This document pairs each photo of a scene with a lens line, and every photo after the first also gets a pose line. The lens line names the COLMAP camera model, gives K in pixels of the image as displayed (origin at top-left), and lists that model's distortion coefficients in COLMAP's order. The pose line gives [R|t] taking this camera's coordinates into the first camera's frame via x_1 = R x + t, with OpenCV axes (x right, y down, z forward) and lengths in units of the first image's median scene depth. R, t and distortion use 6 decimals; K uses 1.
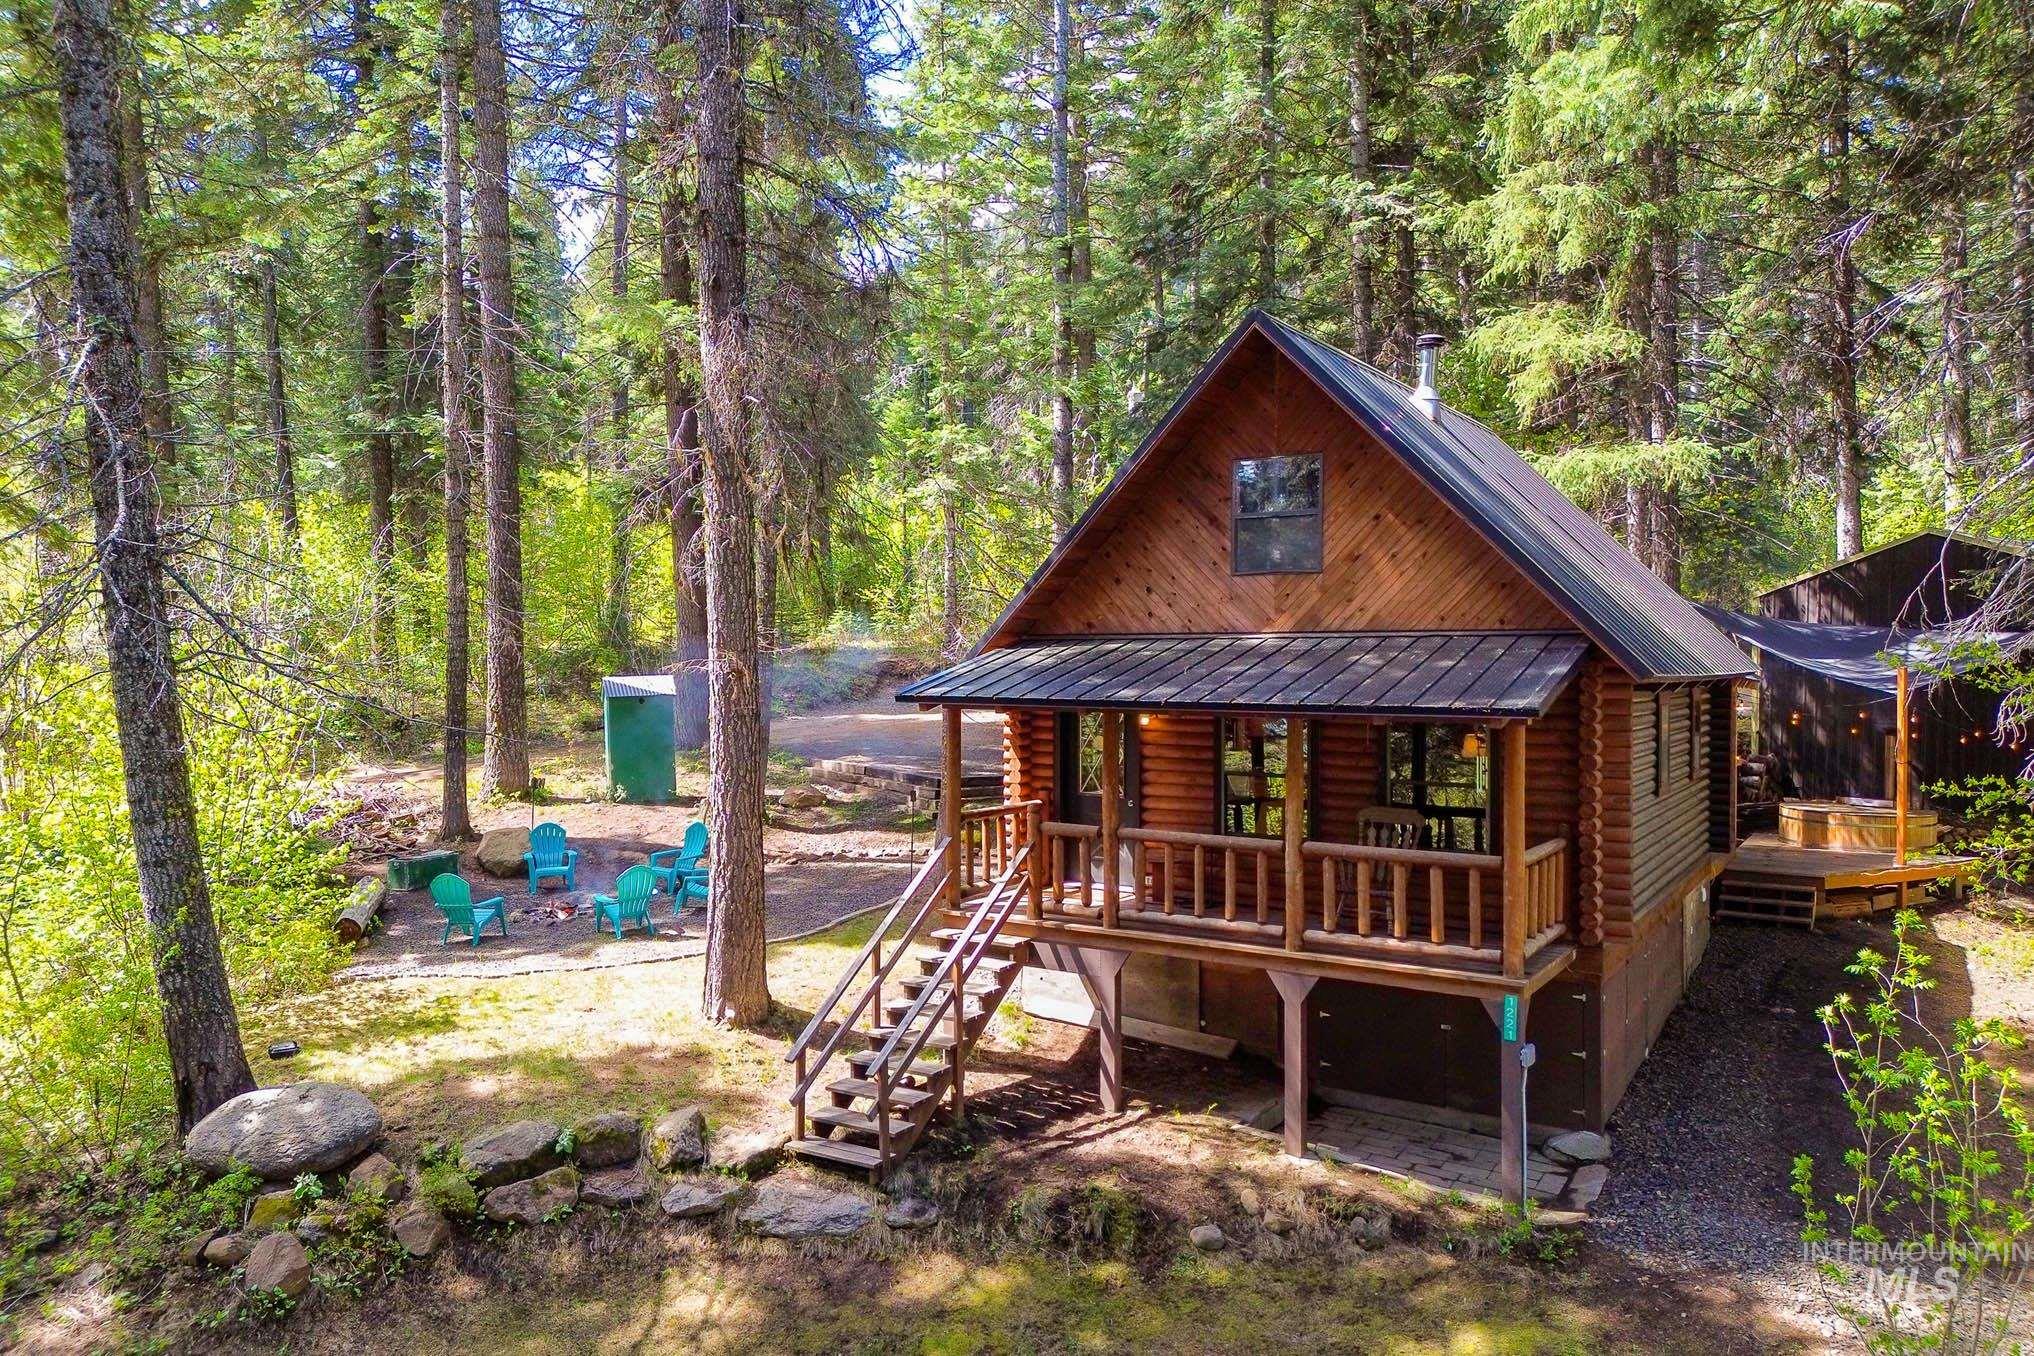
lens RADIAL K [[1435.7, 0, 1007.1], [0, 1435.7, 672.2], [0, 0, 1]] dist [0.052125, -0.035254]
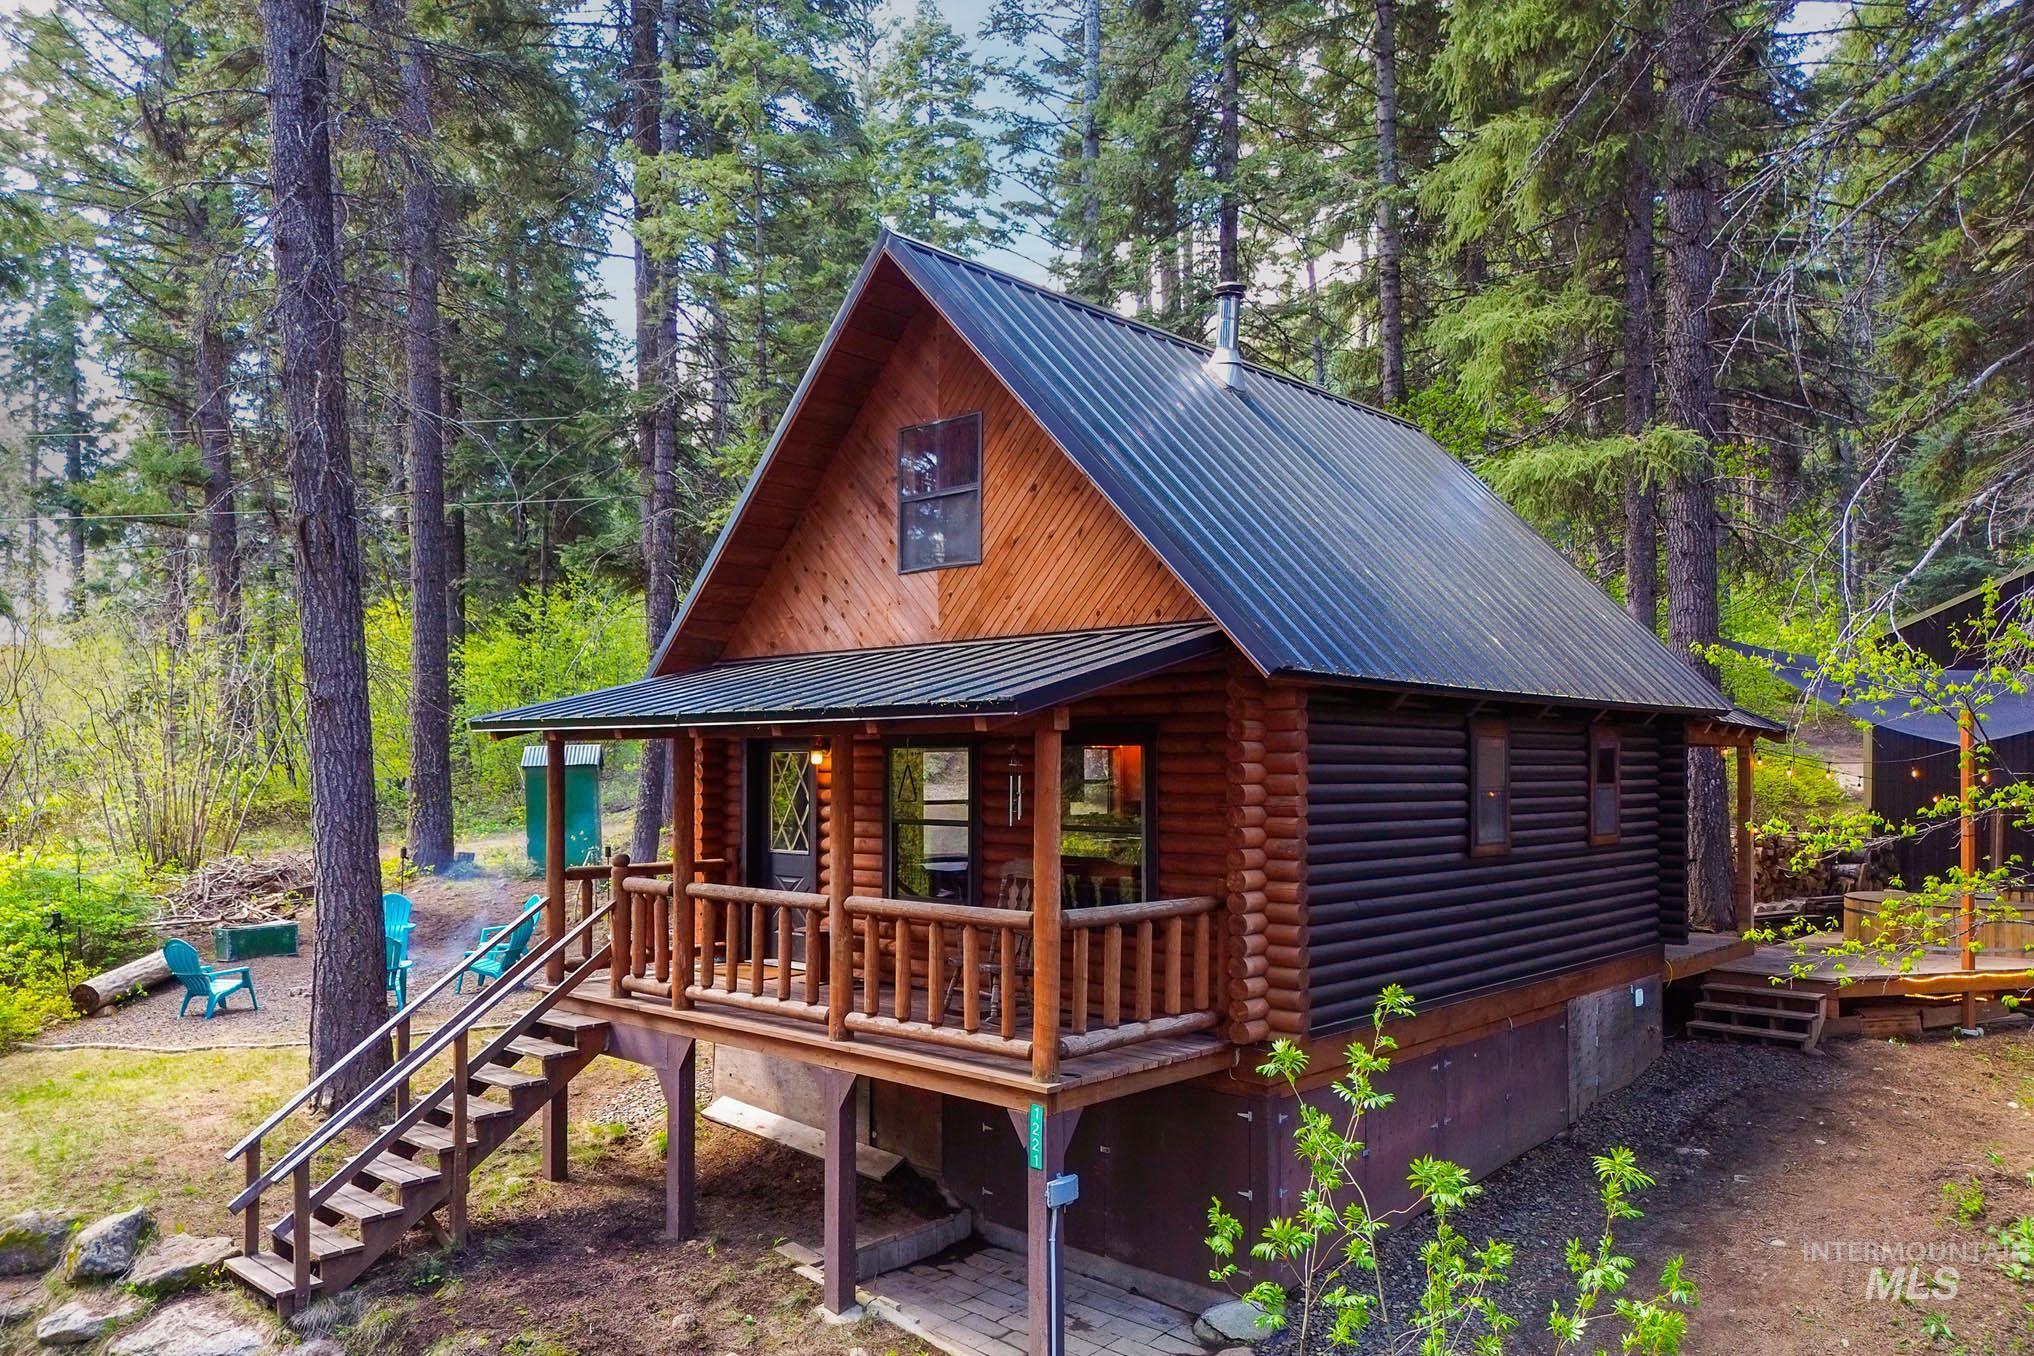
lens RADIAL K [[1435.7, 0, 1017.0], [0, 1435.7, 746.5], [0, 0, 1]] dist [0.052125, -0.035254]
pose [[0.984443, -0.002625, -0.175684, 0.393049], [-0.001501, 0.999726, -0.023350, 0.051678], [0.175697, 0.023250, 0.984170, 0.241718]]
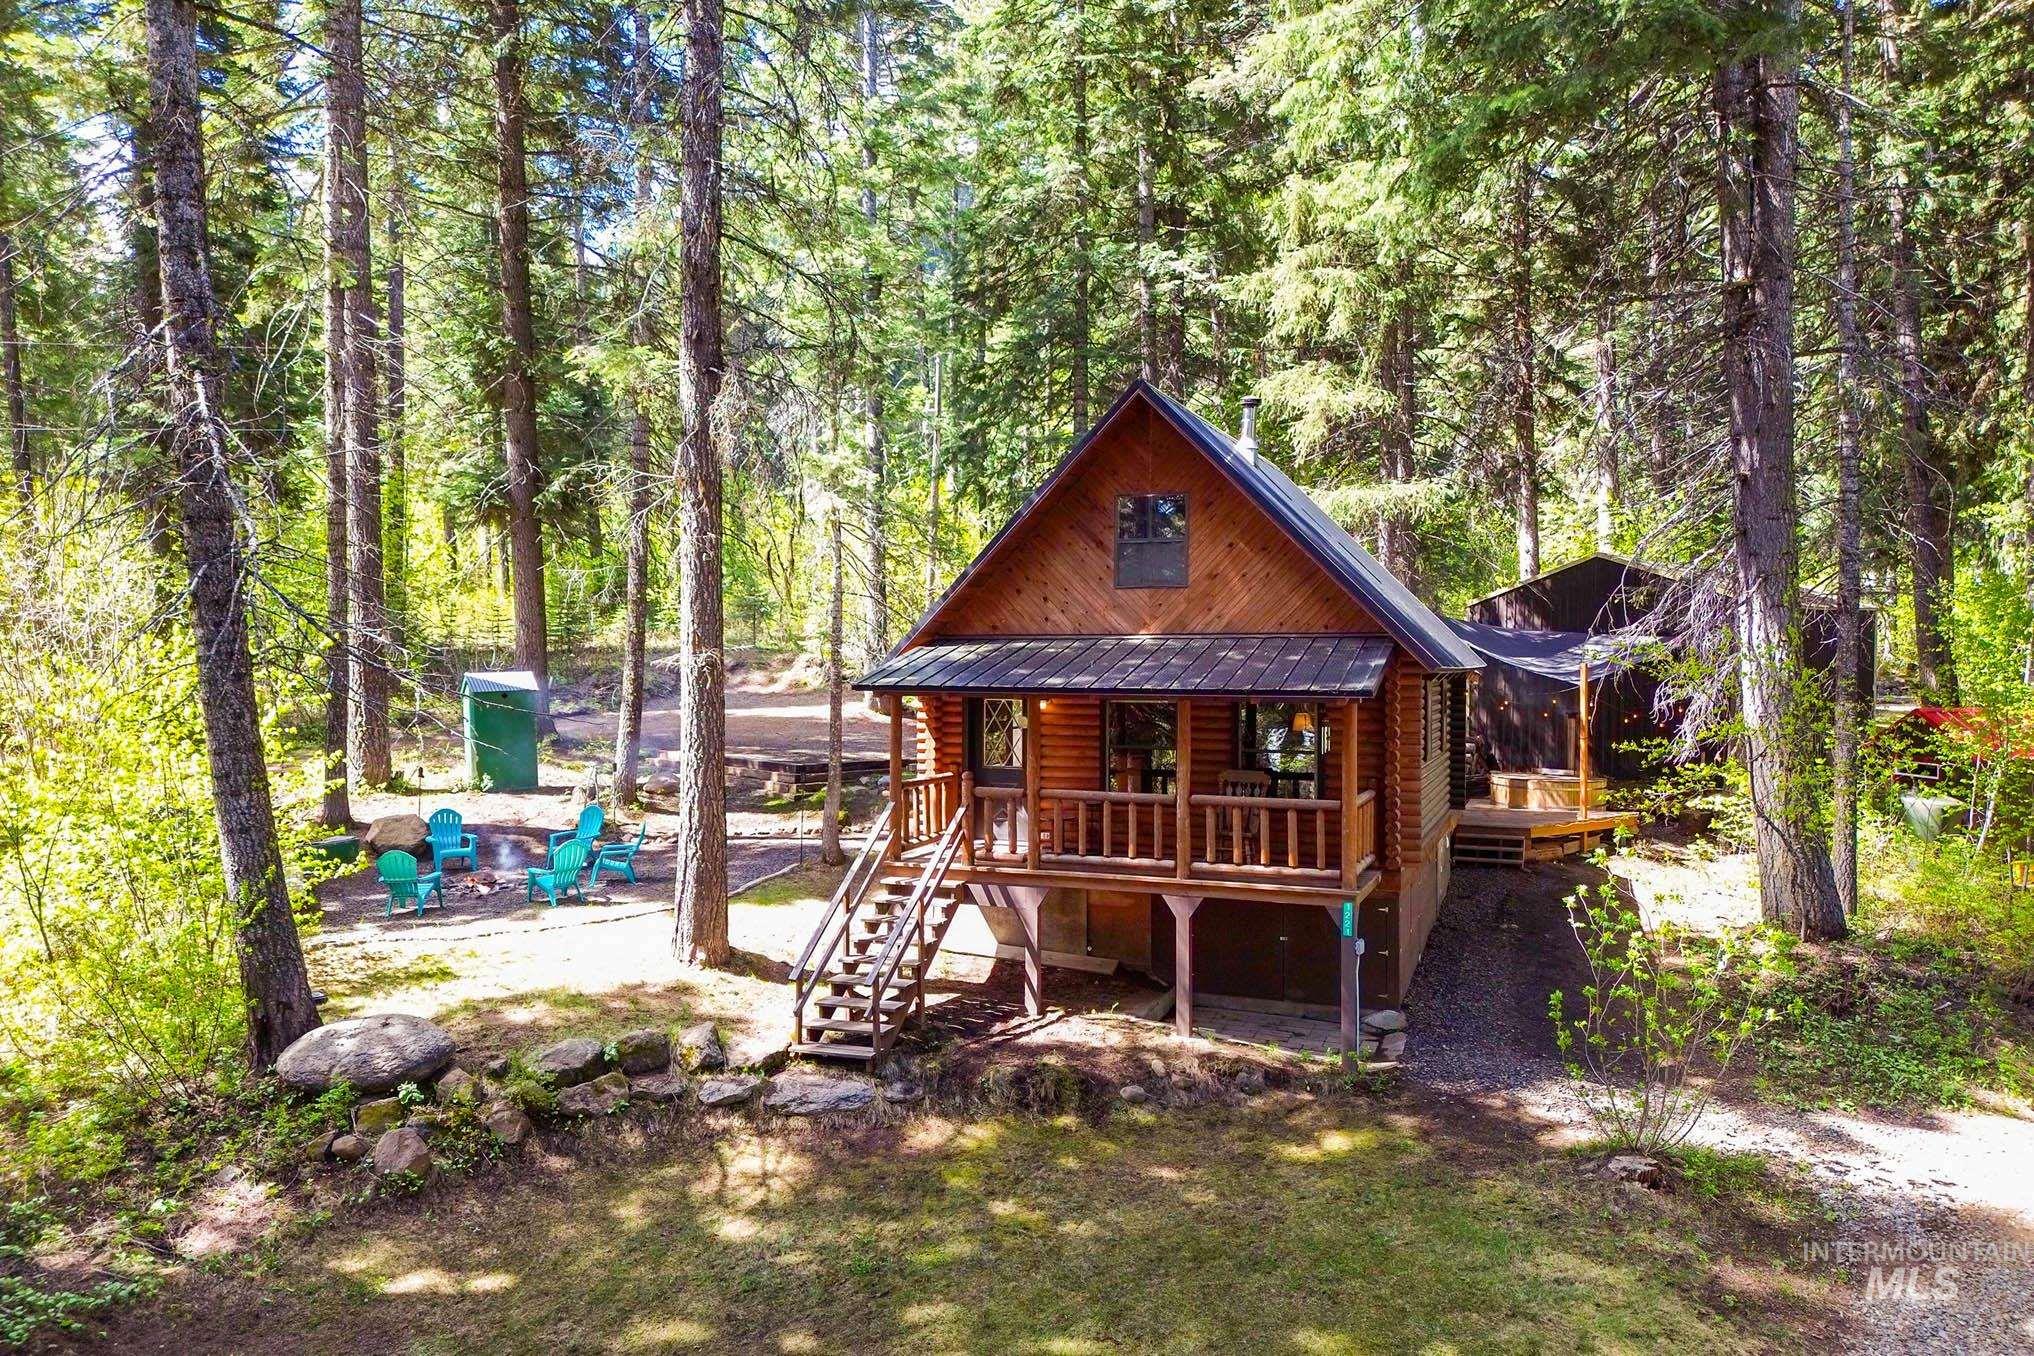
lens RADIAL K [[1435.7, 0, 1009.8], [0, 1435.7, 670.6], [0, 0, 1]] dist [0.052125, -0.035254]
pose [[0.981241, -0.000659, 0.192785, -0.187950], [0.000934, 0.999999, -0.001332, 0.006384], [-0.192784, 0.001487, 0.981240, -0.222631]]
